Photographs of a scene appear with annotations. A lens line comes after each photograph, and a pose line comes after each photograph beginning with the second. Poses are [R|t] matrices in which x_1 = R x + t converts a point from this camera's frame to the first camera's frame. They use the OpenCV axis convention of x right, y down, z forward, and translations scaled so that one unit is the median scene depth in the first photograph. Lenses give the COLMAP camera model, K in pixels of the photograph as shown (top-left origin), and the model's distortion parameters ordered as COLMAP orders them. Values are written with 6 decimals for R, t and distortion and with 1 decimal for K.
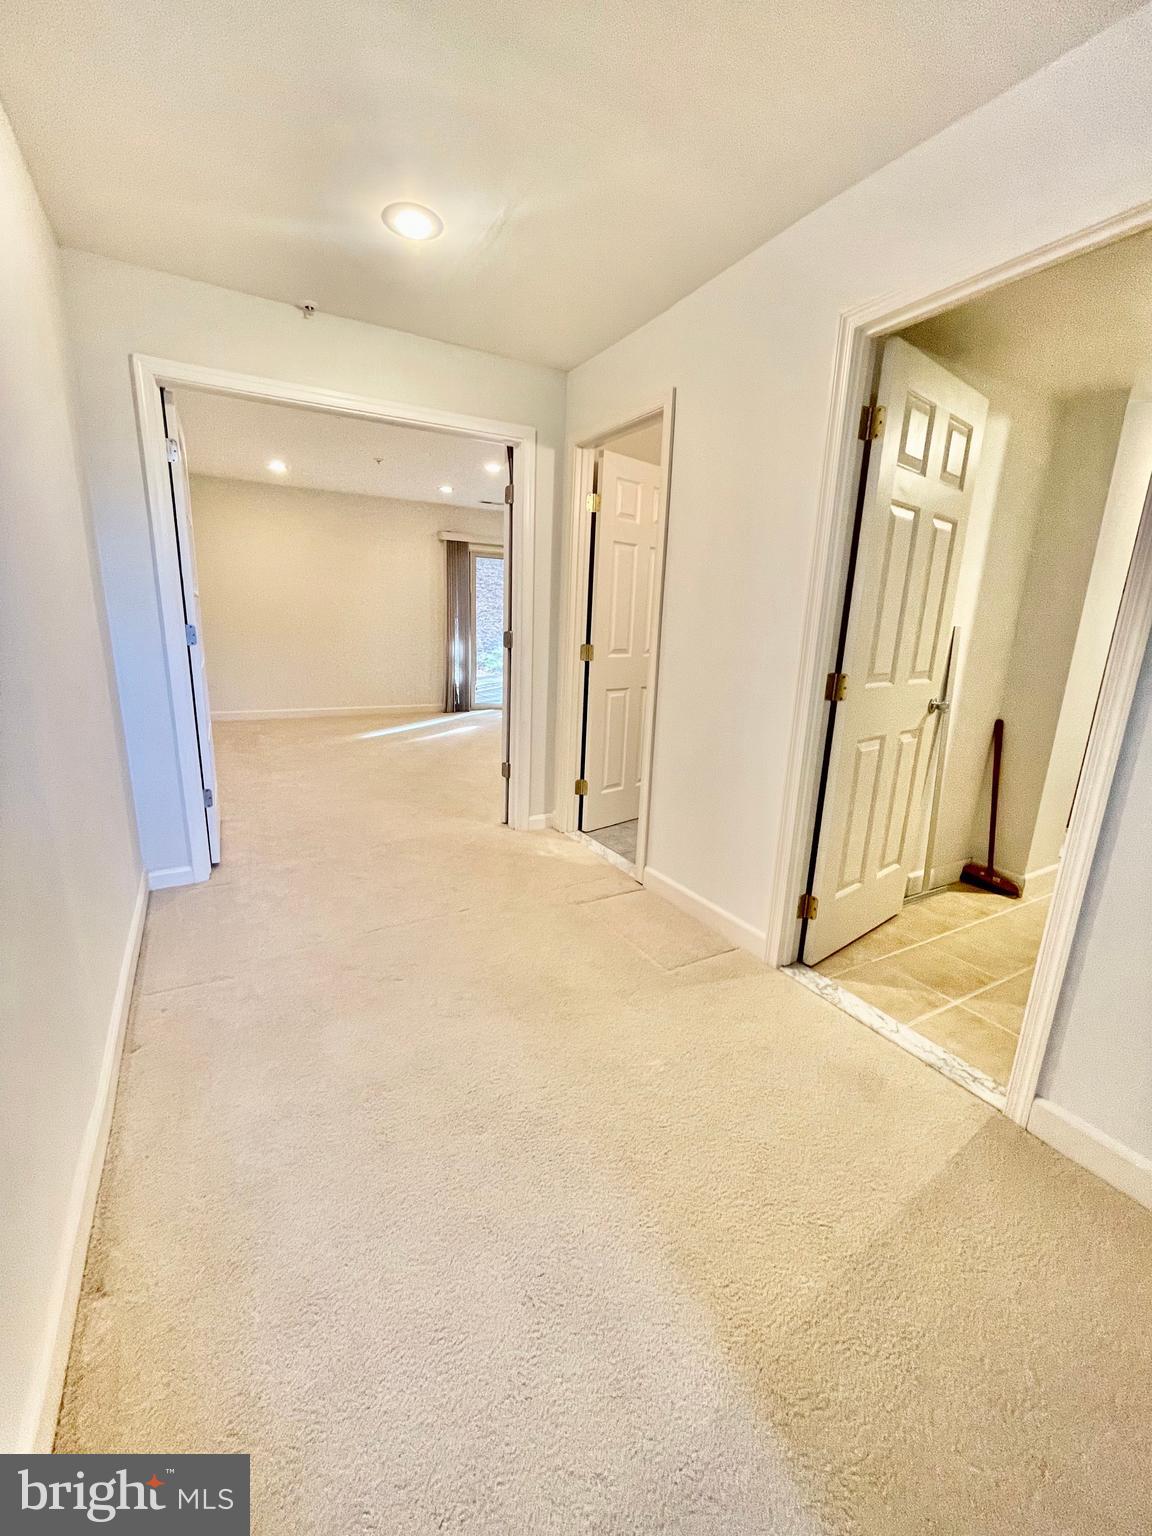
lens RADIAL K [[626.0, 0, 572.4], [0, 626.0, 766.6], [0, 0, 1]] dist [0.021577, -0.000156]
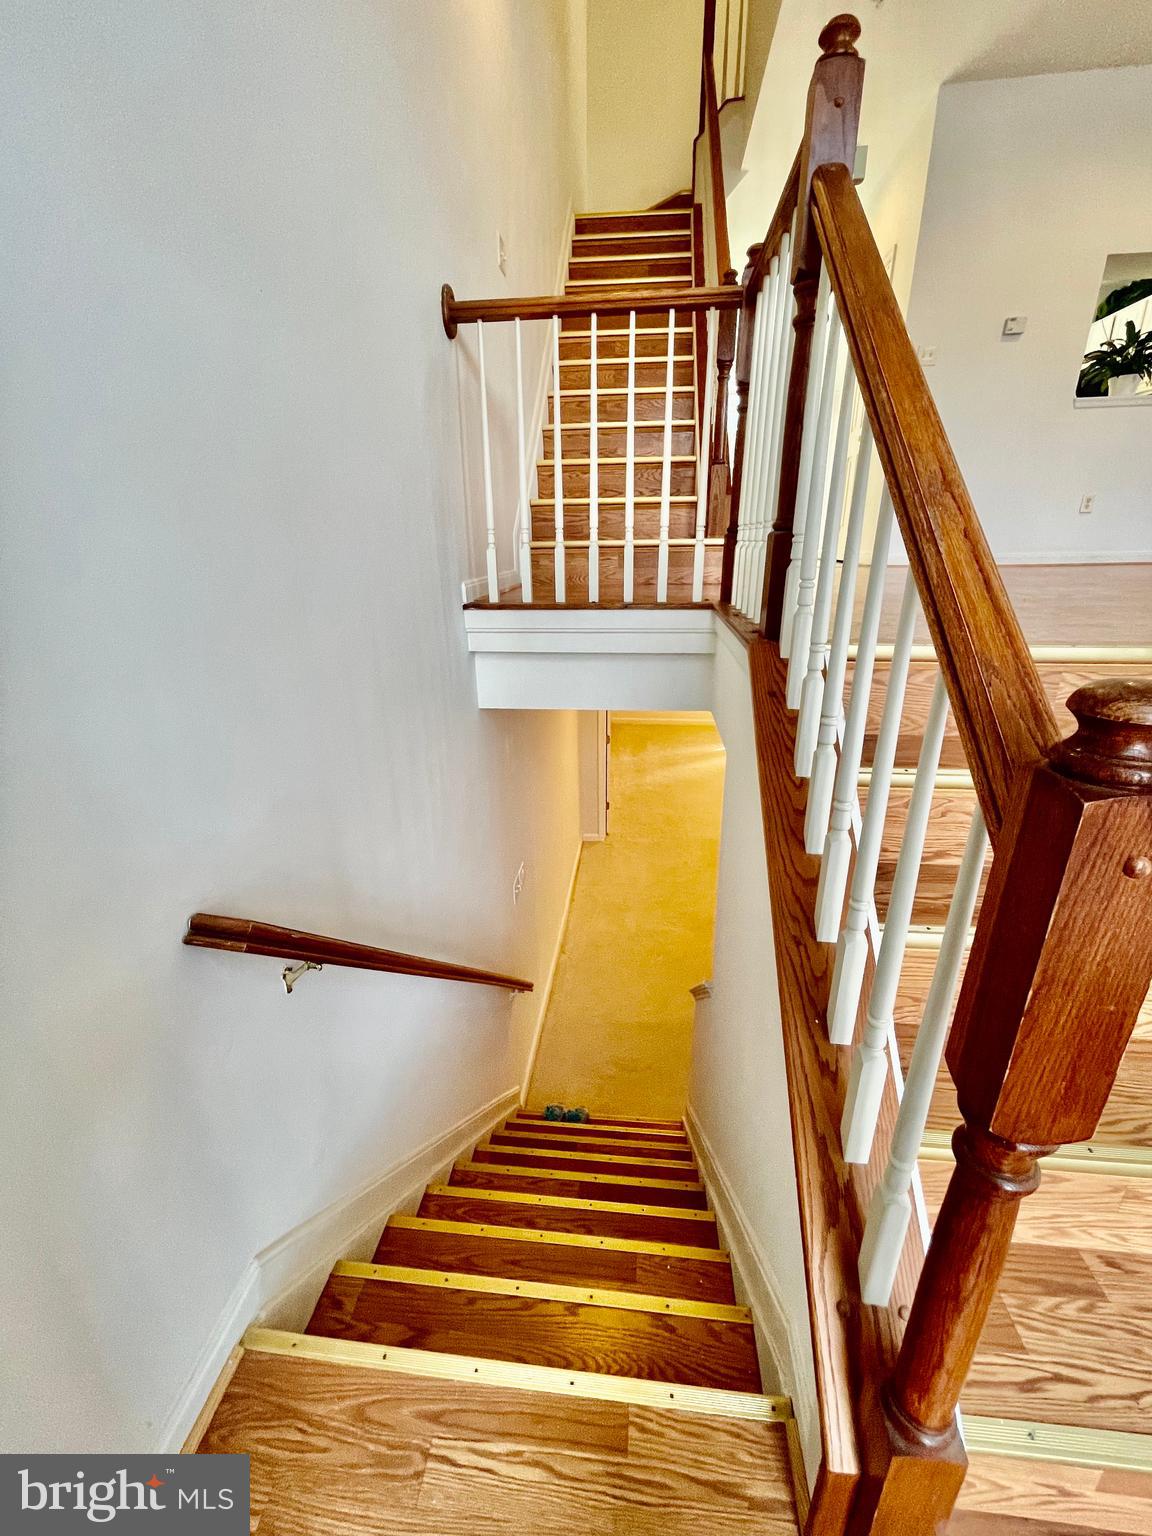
lens RADIAL K [[626.0, 0, 581.2], [0, 626.0, 767.3], [0, 0, 1]] dist [0.021577, -0.000156]
pose [[0.809501, 0.165054, -0.563440, 0.507619], [-0.099711, 0.984379, 0.145109, -0.343514], [0.578589, -0.061285, 0.813313, -0.756940]]
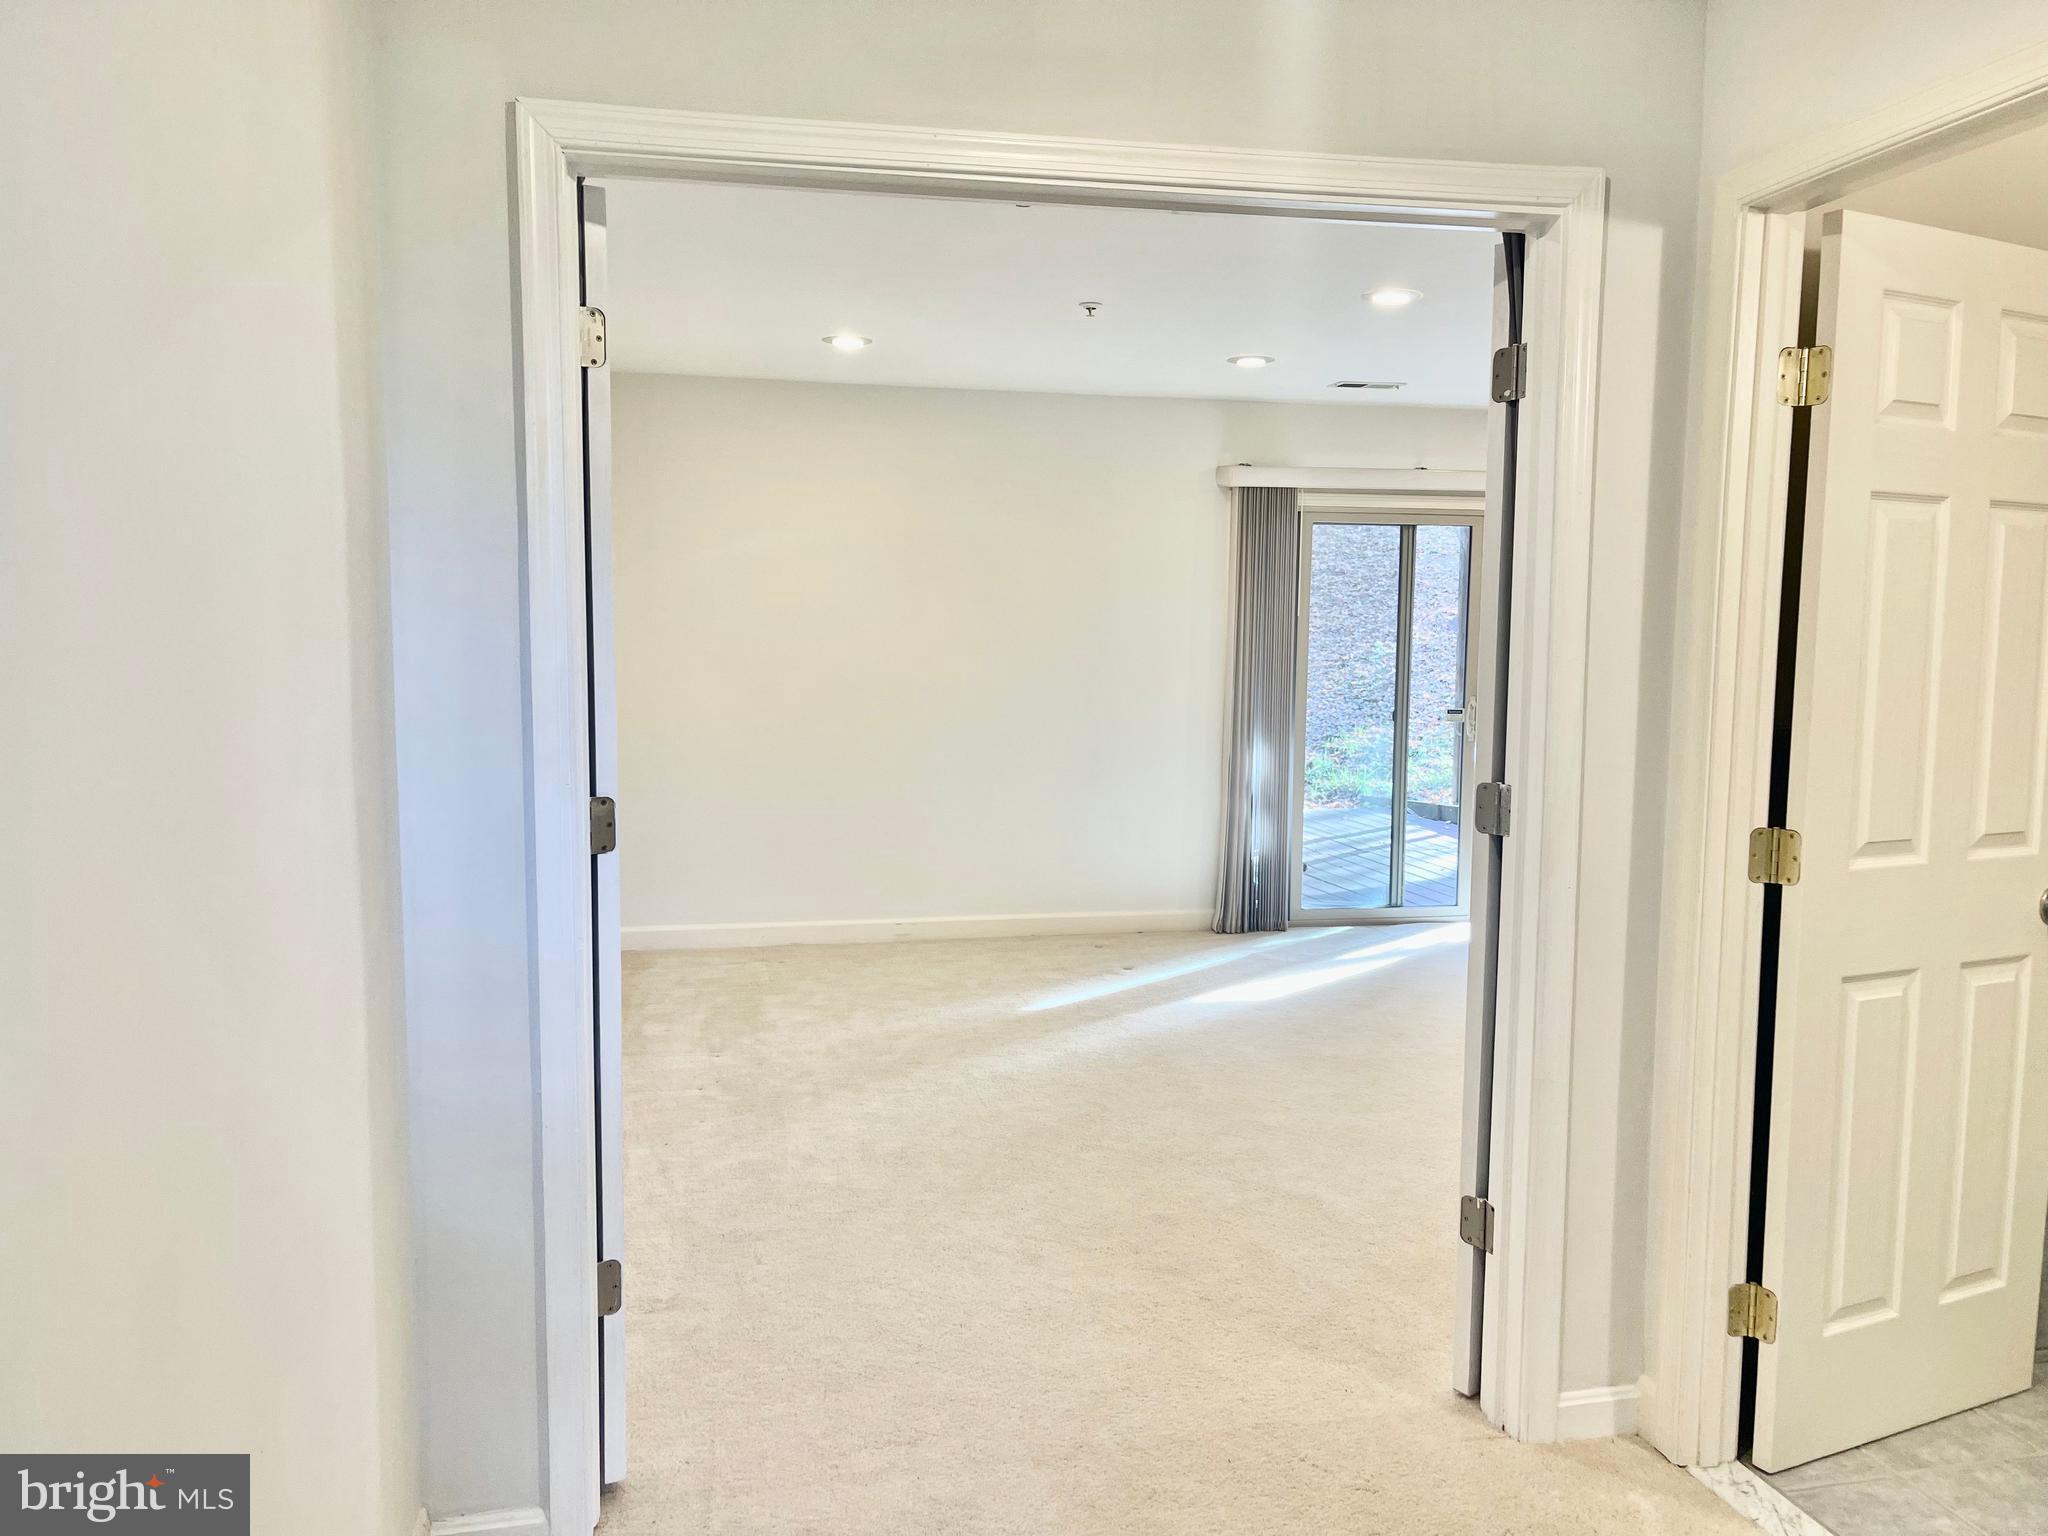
lens RADIAL K [[1550.6, 0, 1023.8], [0, 1550.6, 769.8], [0, 0, 1]] dist [0.014020, -0.001266]
pose [[0.954959, -0.000182, -0.296737, -0.094661], [-0.044659, 0.988522, -0.144328, -0.097571], [0.293358, 0.151079, 0.943990, 0.190295]]
